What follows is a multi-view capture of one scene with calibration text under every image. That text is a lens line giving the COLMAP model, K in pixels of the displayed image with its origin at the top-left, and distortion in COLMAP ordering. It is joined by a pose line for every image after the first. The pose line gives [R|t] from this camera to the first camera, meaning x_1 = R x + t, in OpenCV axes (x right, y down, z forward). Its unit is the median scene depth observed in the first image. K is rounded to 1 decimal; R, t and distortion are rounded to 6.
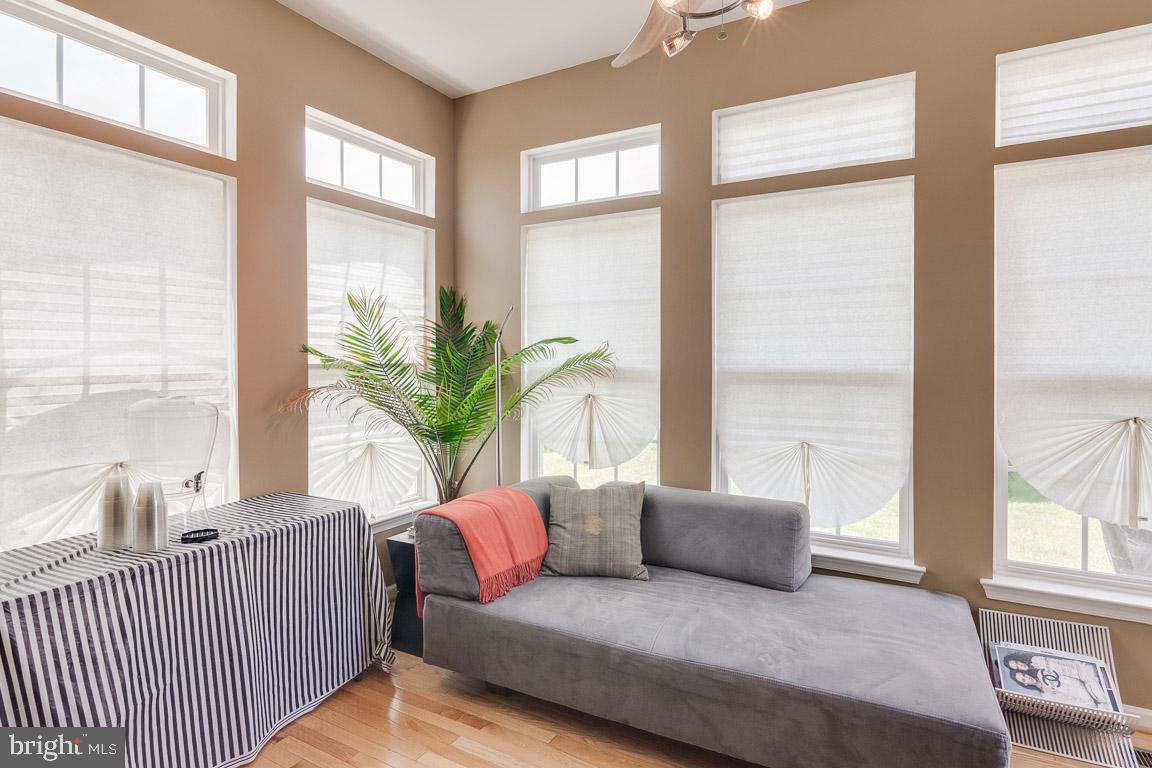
lens RADIAL K [[575.9, 0, 576.0], [0, 575.9, 365.6], [0, 0, 1]] dist [0.011186, 0.001185]
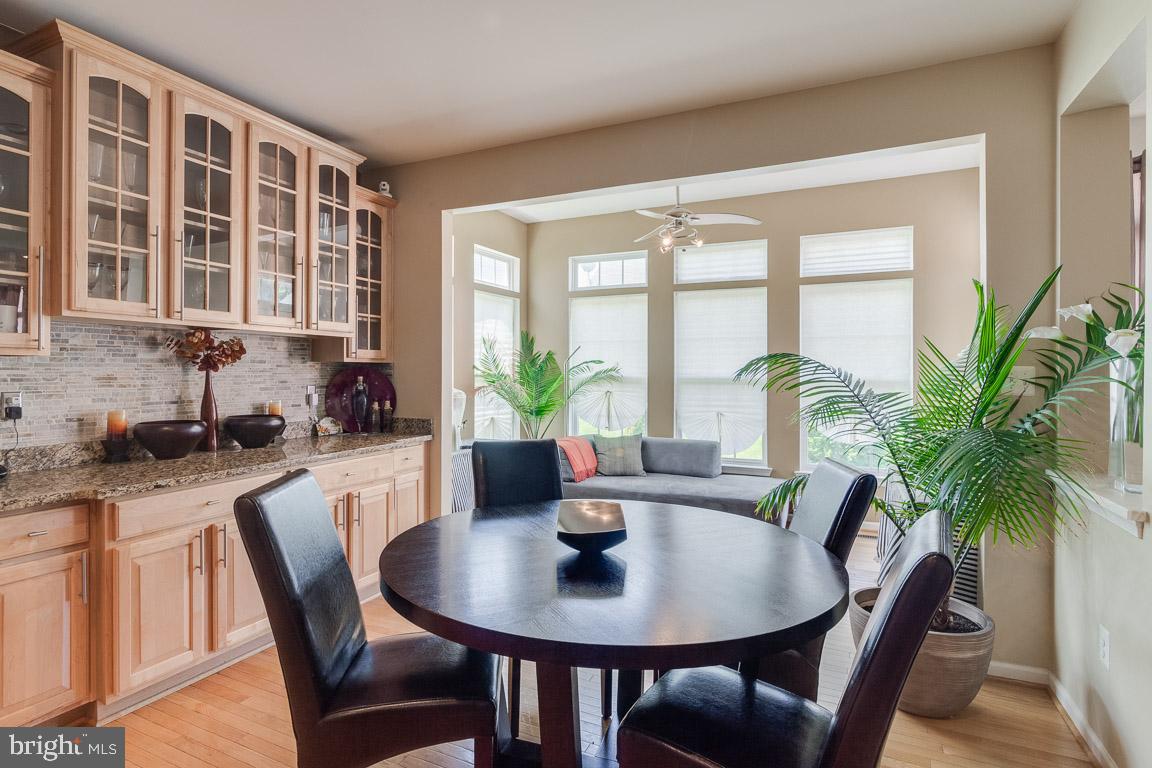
lens RADIAL K [[591.2, 0, 571.6], [0, 591.2, 374.5], [0, 0, 1]] dist [-0.003615, -0.001113]
pose [[0.994111, 0.000543, 0.108363, -0.314425], [0.000236, 0.999974, -0.007176, 0.011030], [-0.108364, 0.007159, 0.994085, -0.922070]]
